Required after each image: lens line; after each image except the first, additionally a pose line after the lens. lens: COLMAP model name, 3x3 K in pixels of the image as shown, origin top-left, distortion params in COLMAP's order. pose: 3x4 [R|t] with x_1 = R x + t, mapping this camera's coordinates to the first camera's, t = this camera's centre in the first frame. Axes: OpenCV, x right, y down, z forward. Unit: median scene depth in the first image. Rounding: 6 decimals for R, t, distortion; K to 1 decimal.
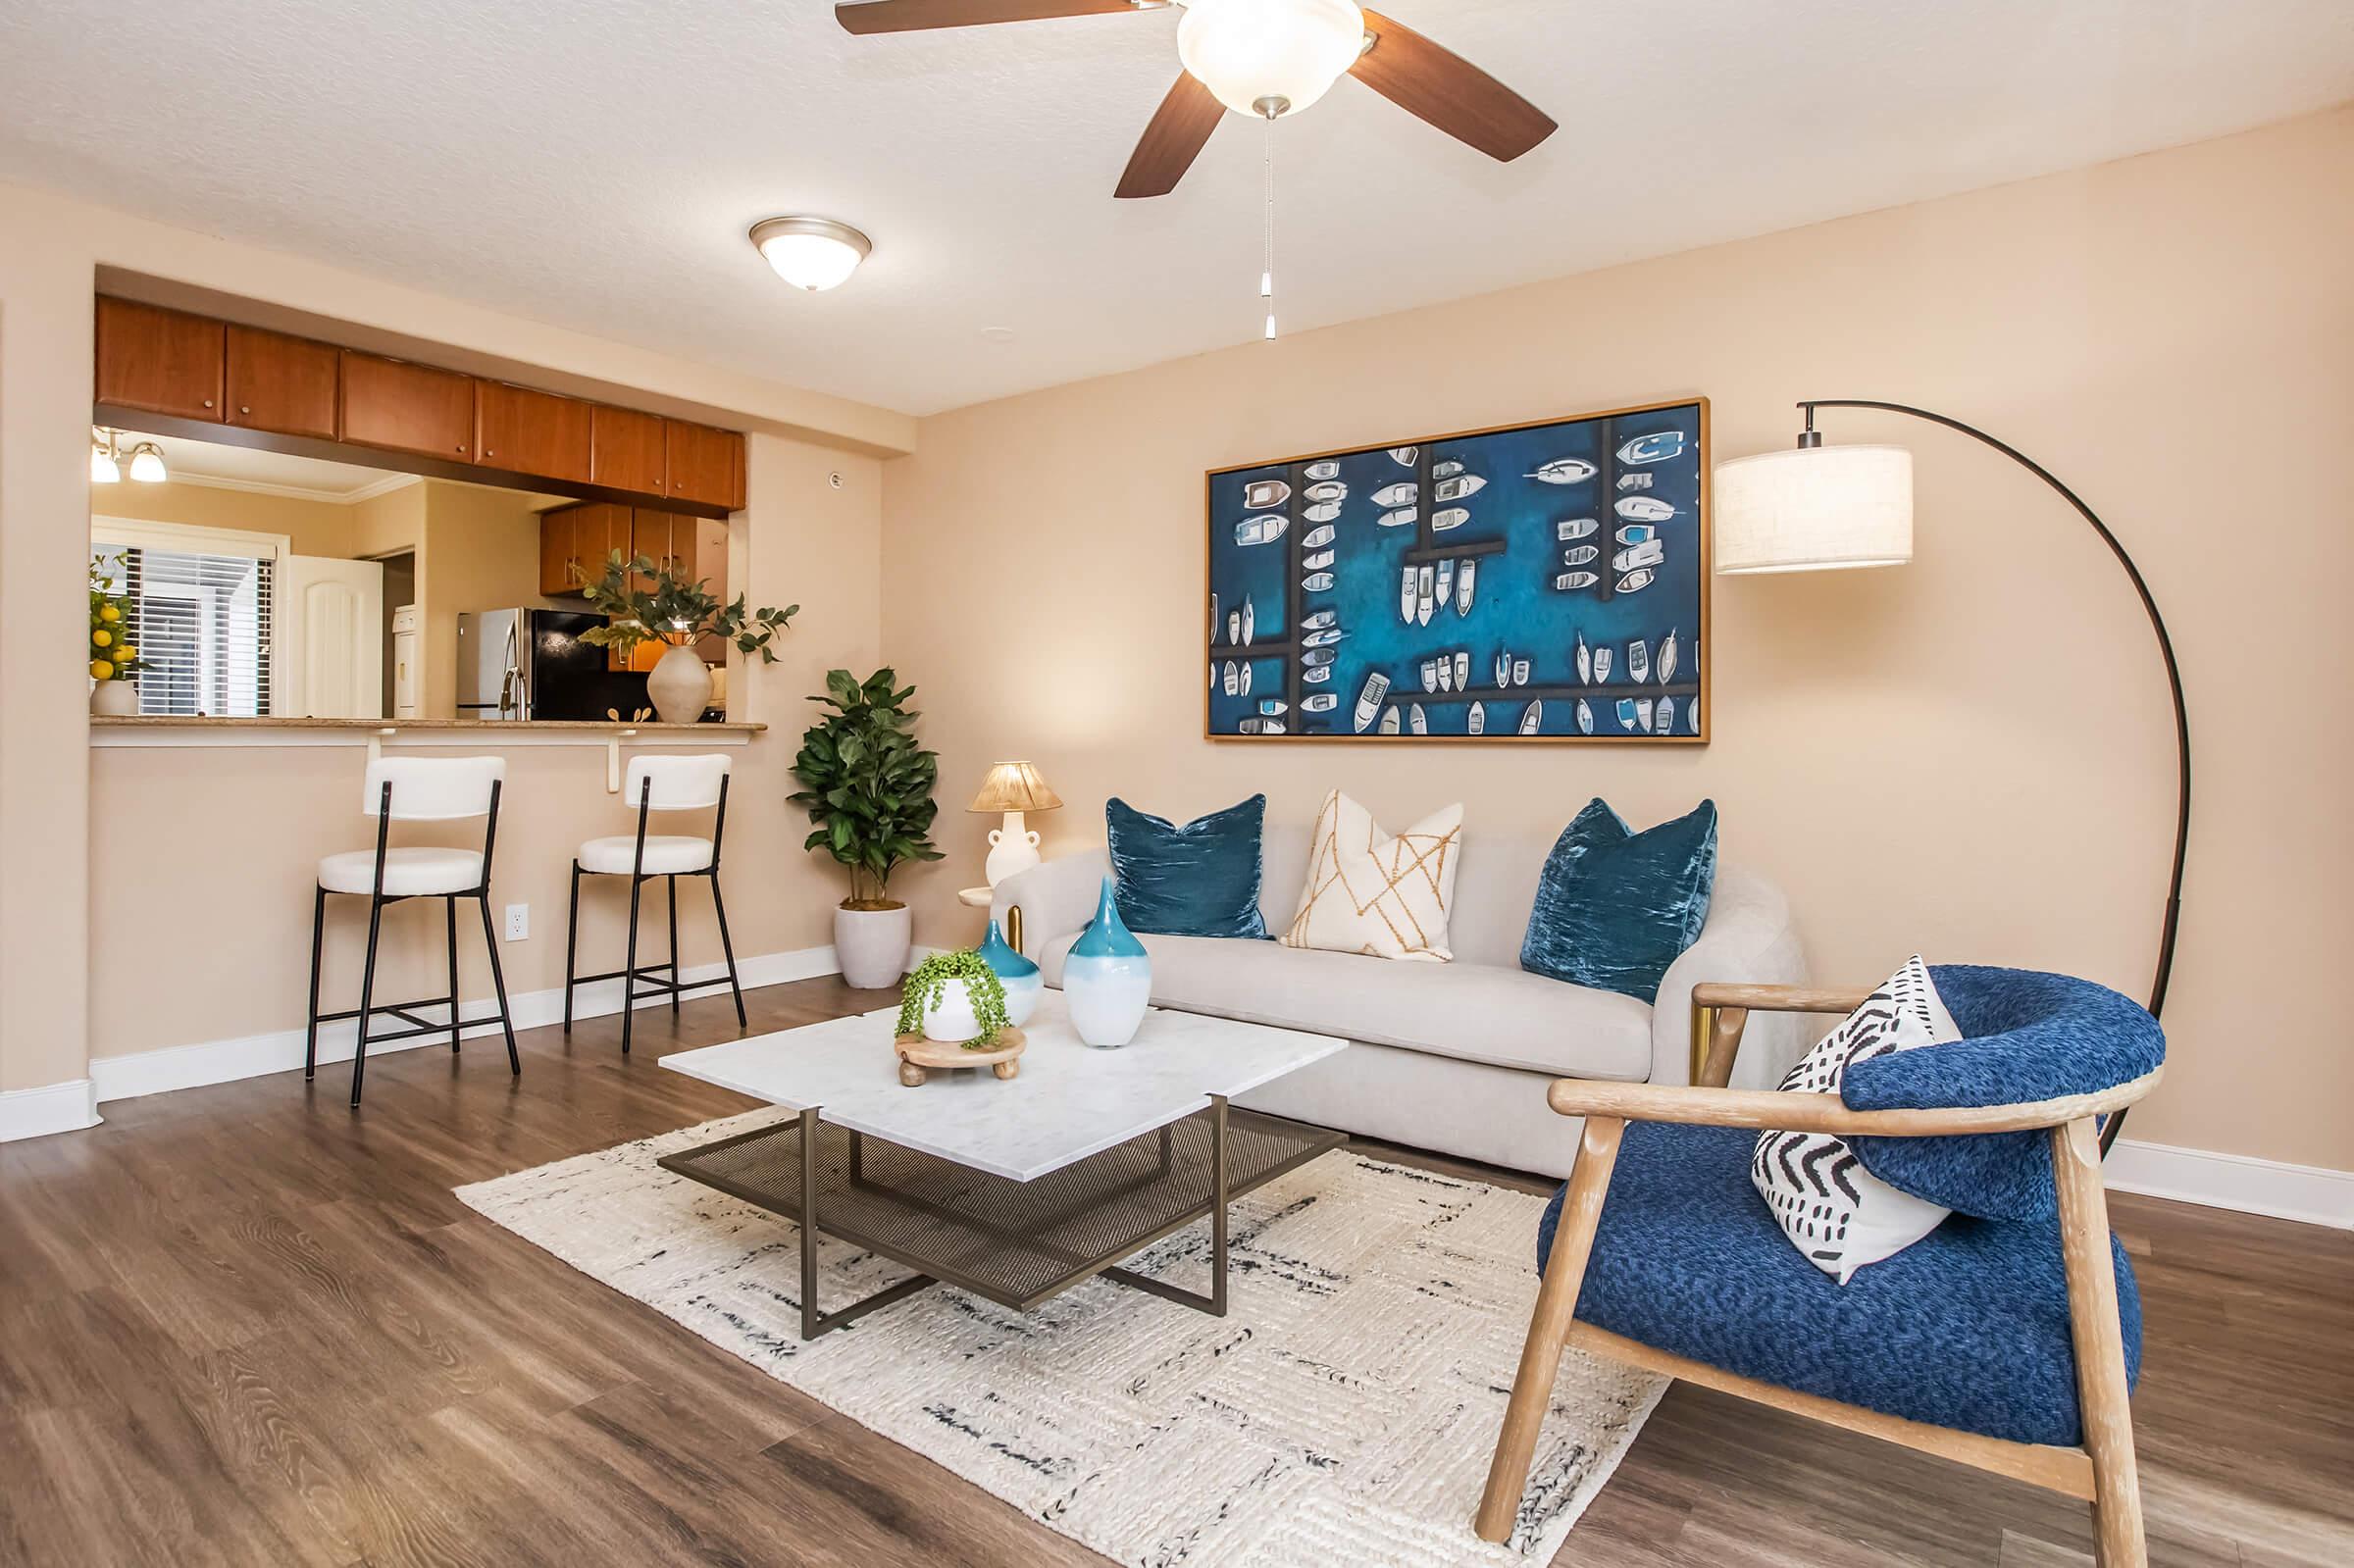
lens RADIAL K [[1241.9, 0, 1172.5], [0, 1241.9, 745.1], [0, 0, 1]] dist [-0.043781, 0.012524]
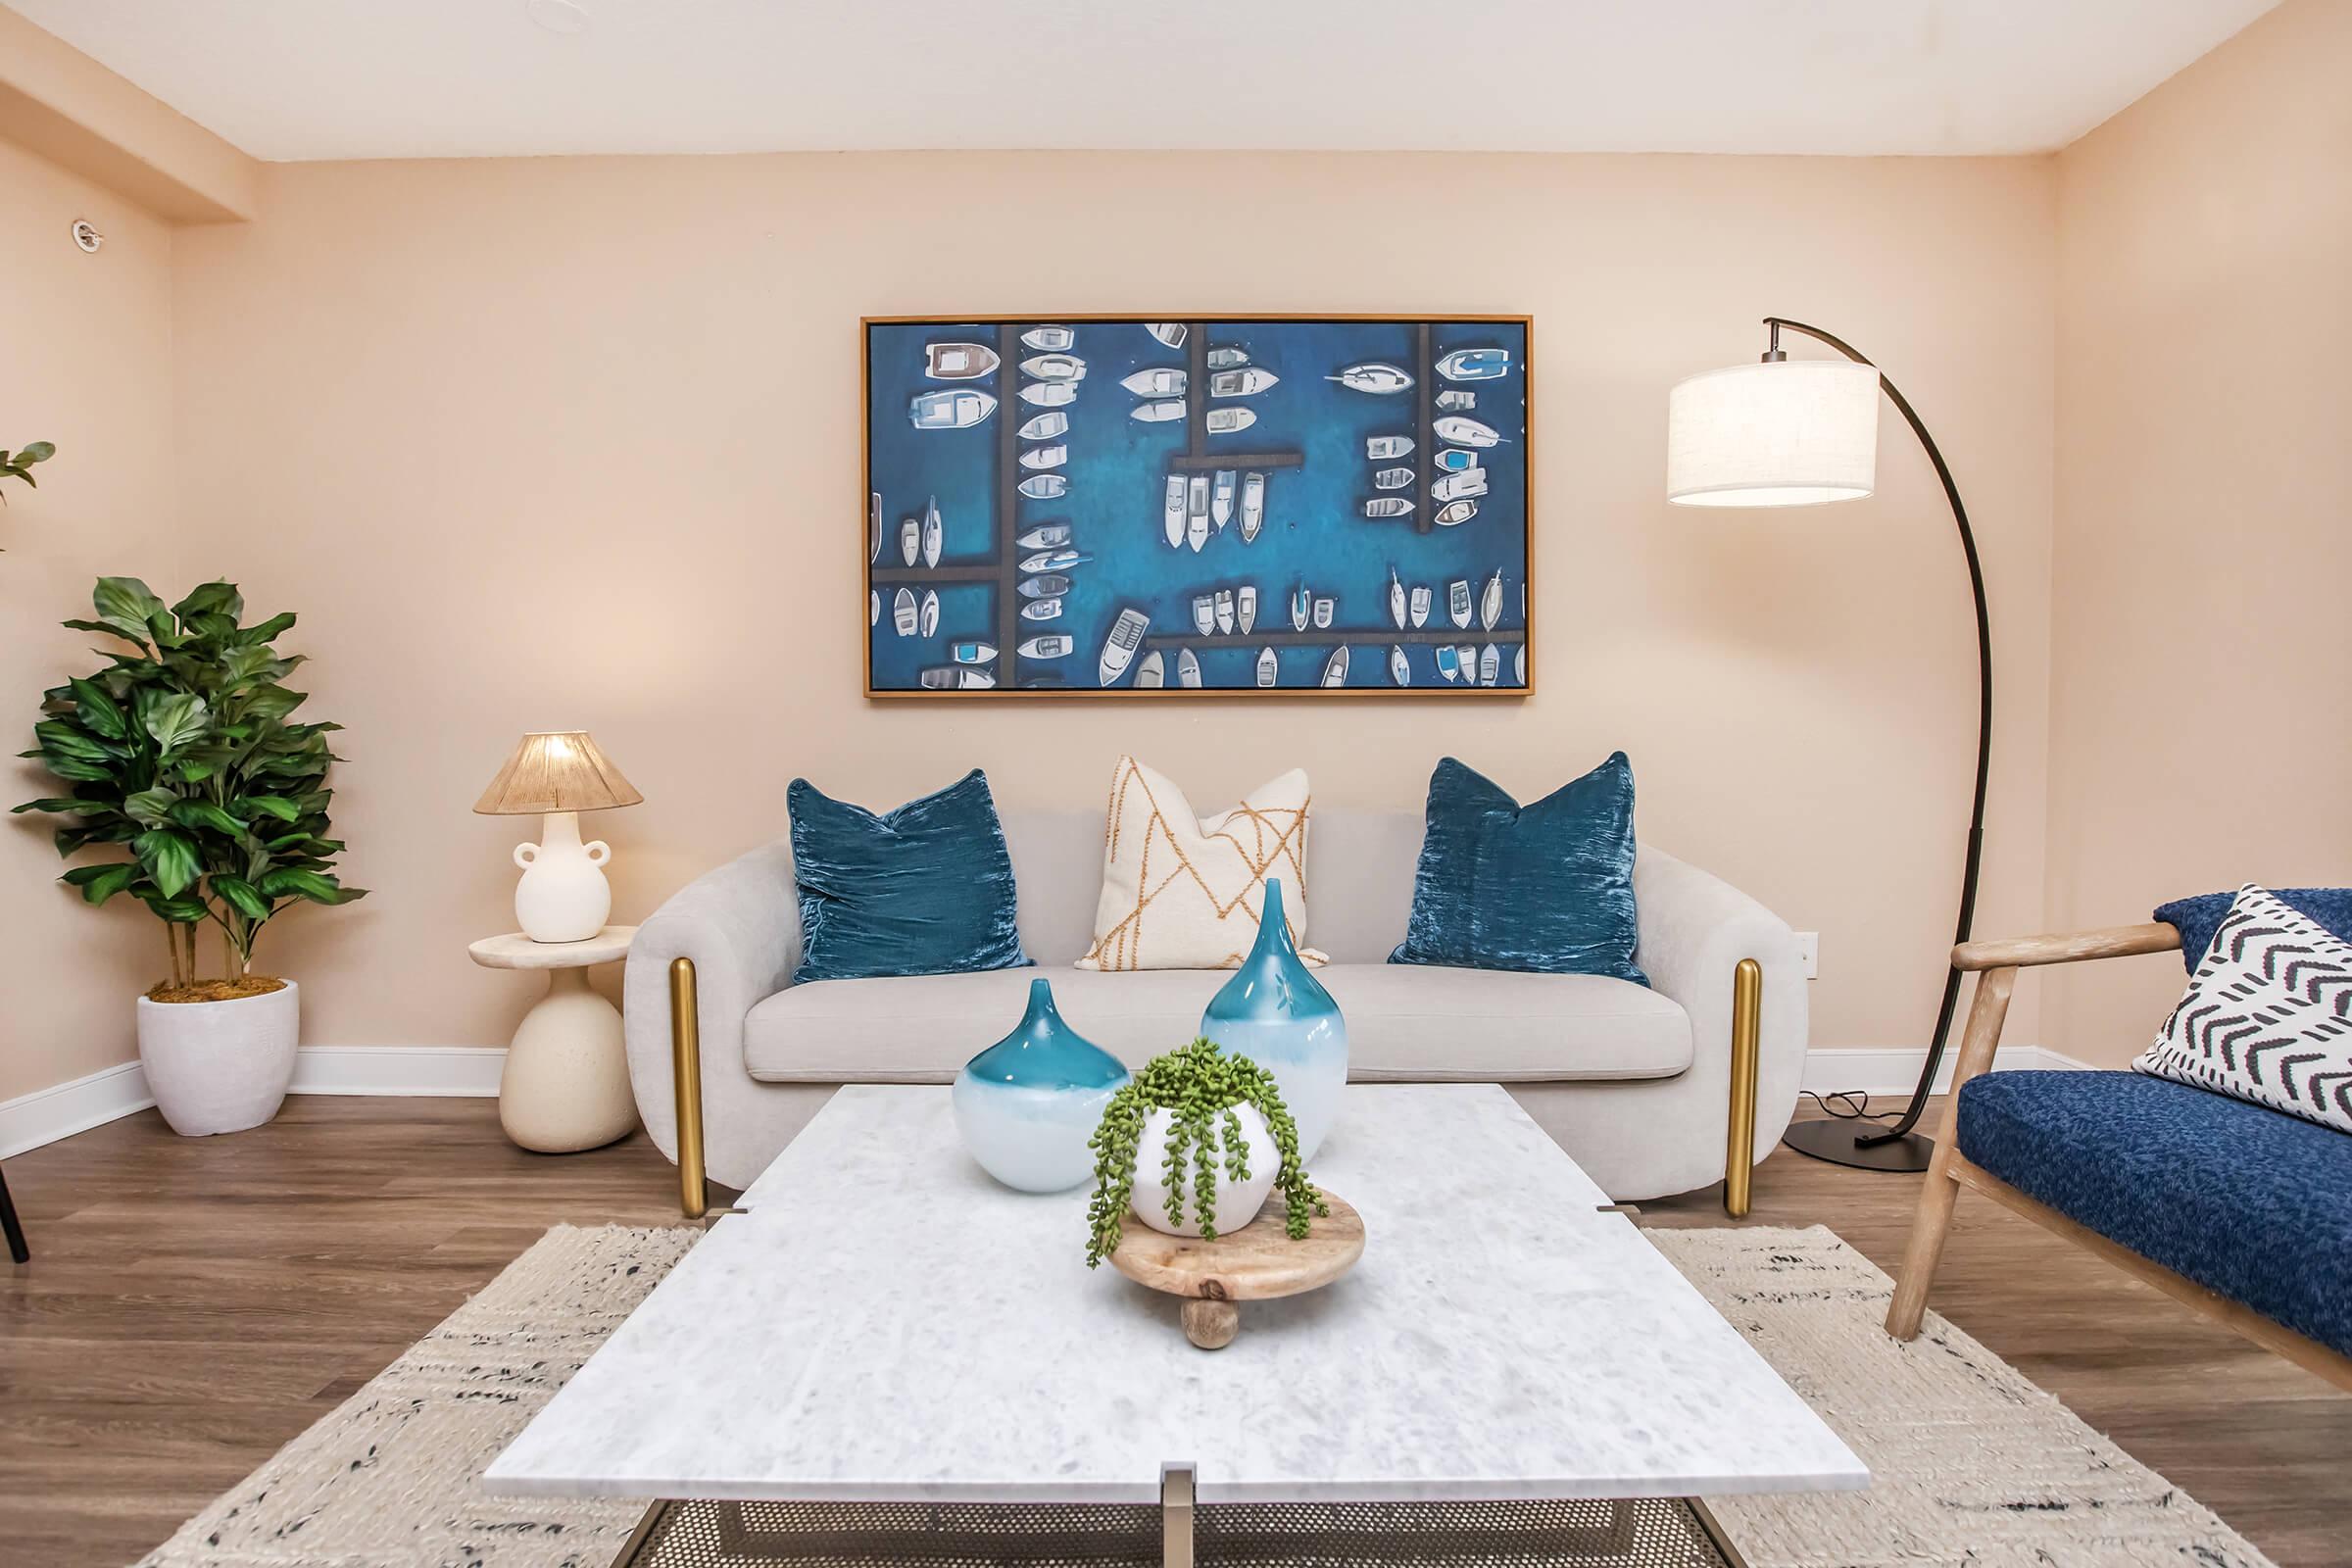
lens RADIAL K [[1241.0, 0, 1176.8], [0, 1241.0, 781.2], [0, 0, 1]] dist [-0.043781, 0.012524]
pose [[0.795330, -0.028478, 0.605507, -0.292665], [0.012586, 0.999456, 0.030475, 0.026848], [-0.606046, -0.016617, 0.795256, 0.368232]]
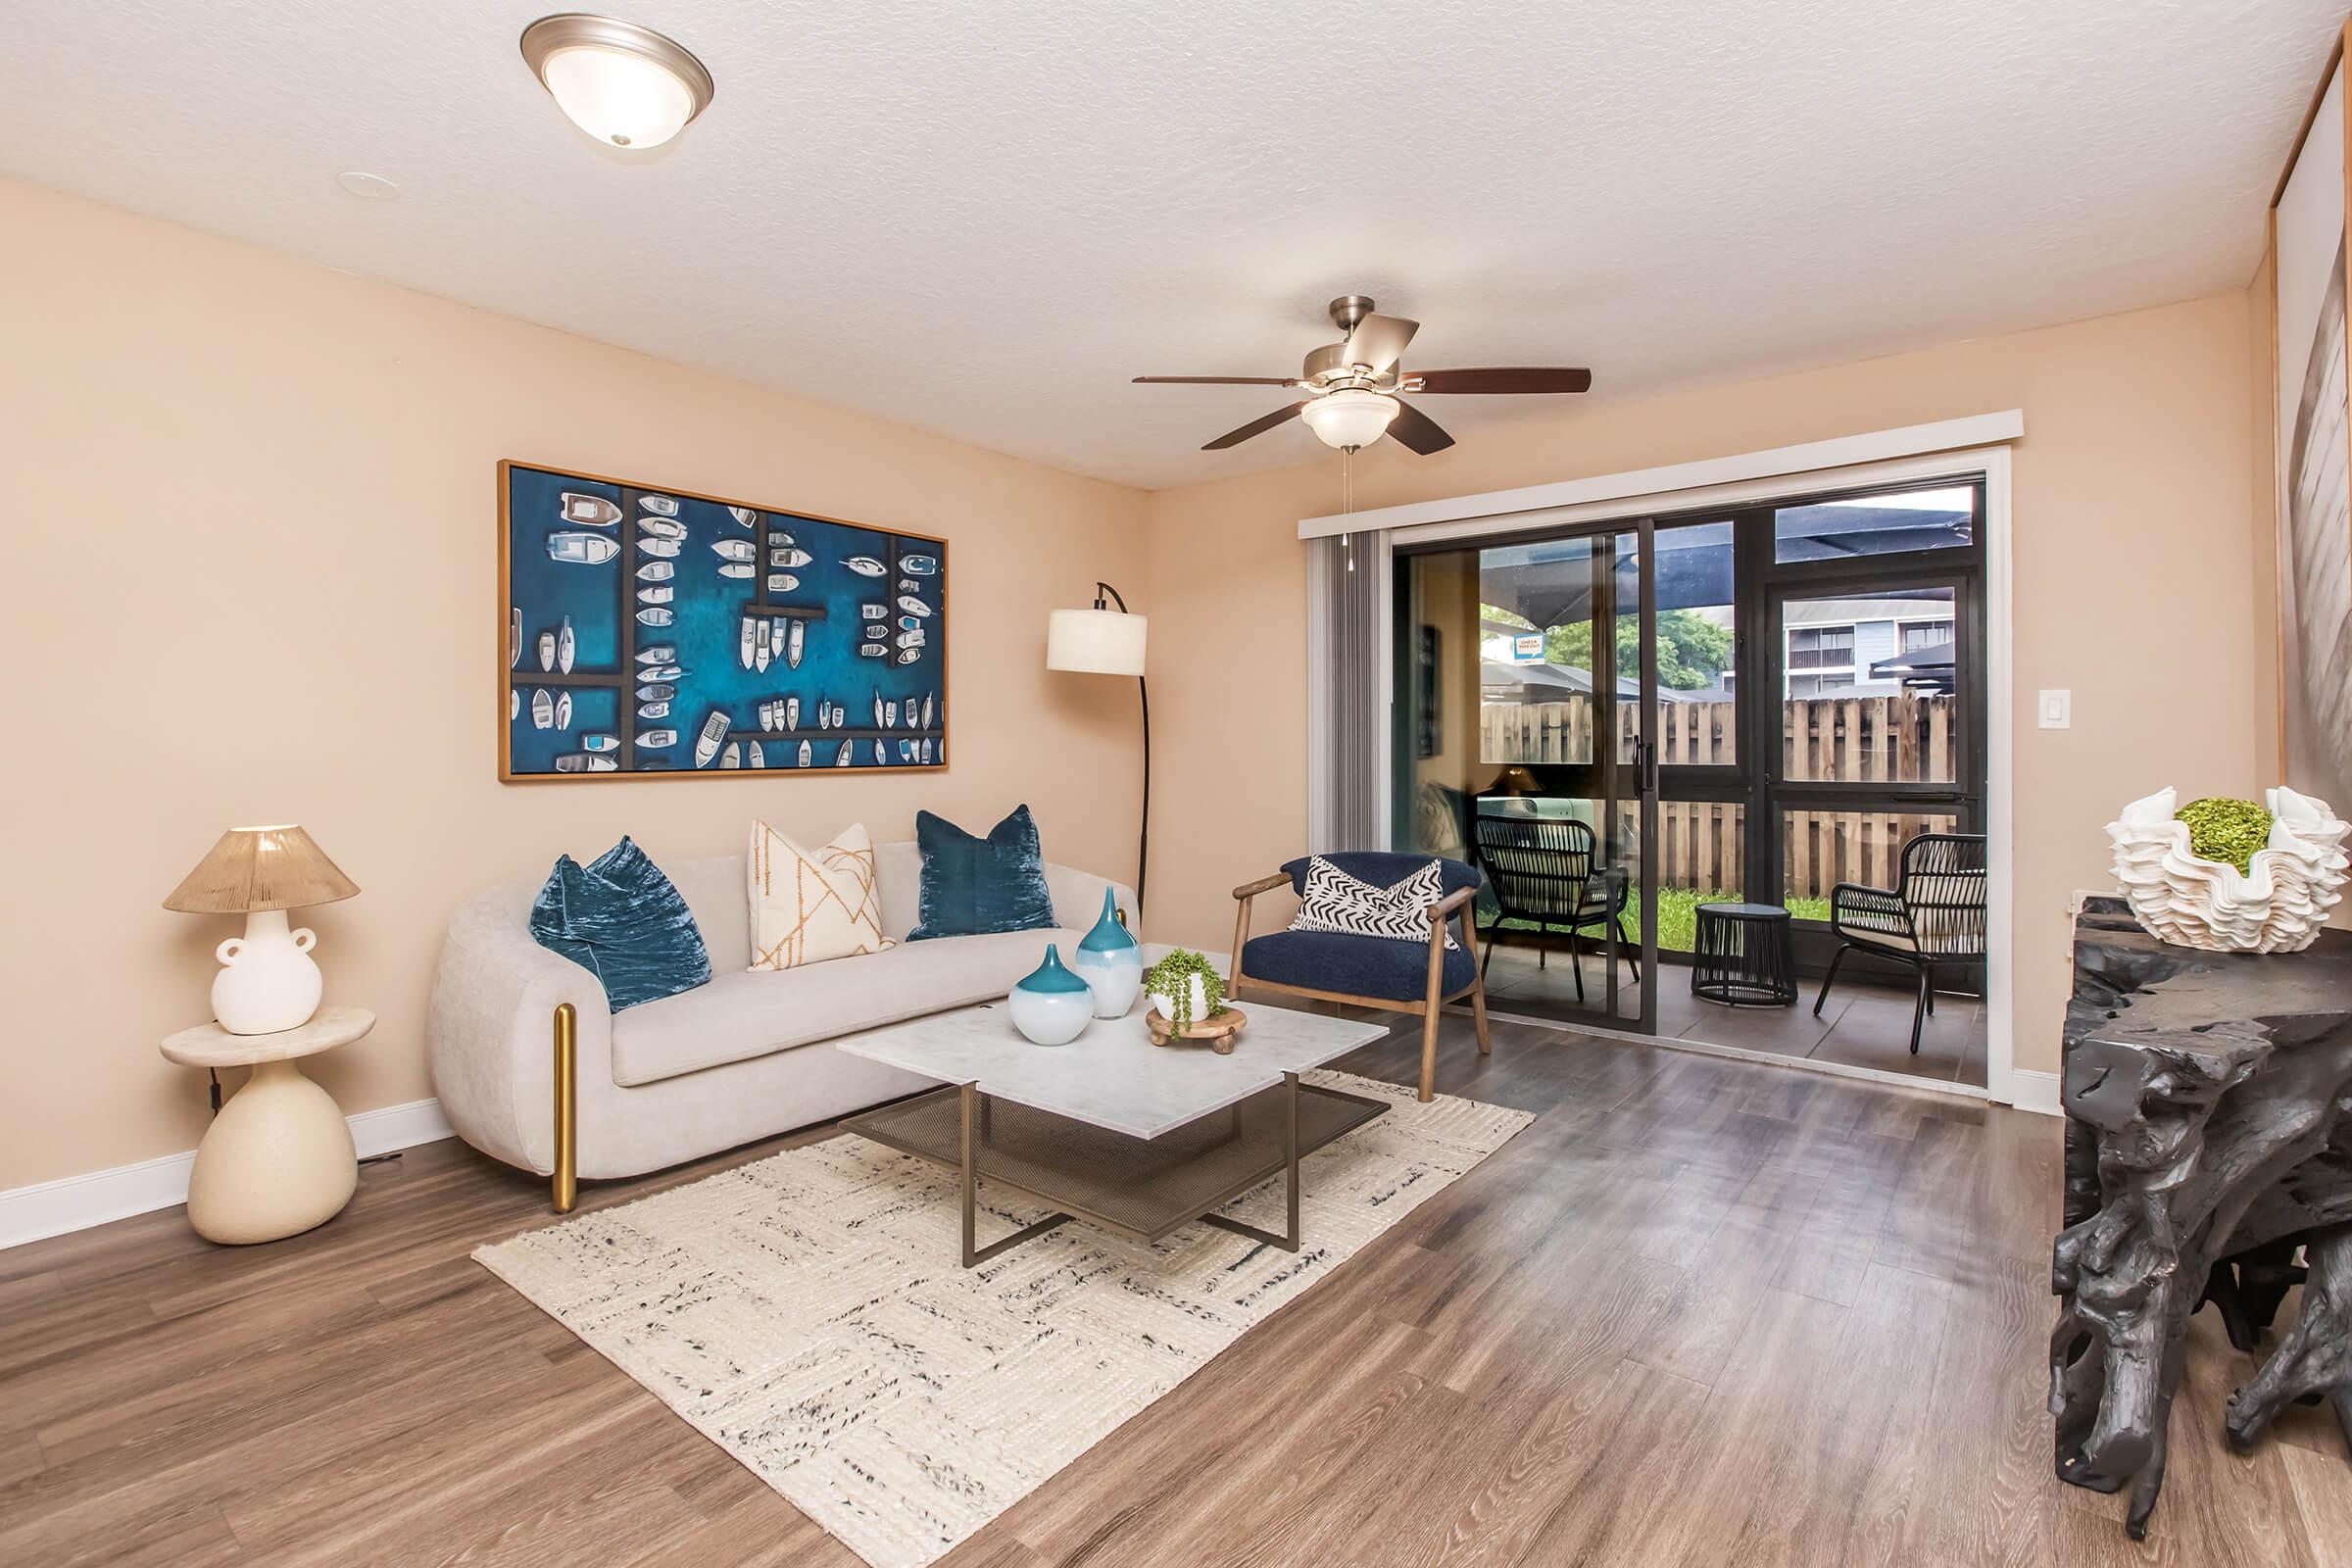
lens RADIAL K [[1095.7, 0, 1176.7], [0, 1095.7, 754.0], [0, 0, 1]] dist [-0.005463, -0.000226]
pose [[0.019102, -0.016295, 0.999685, -0.788760], [0.008553, 0.999833, 0.016134, -0.034071], [-0.999781, 0.008242, 0.019238, 0.596950]]
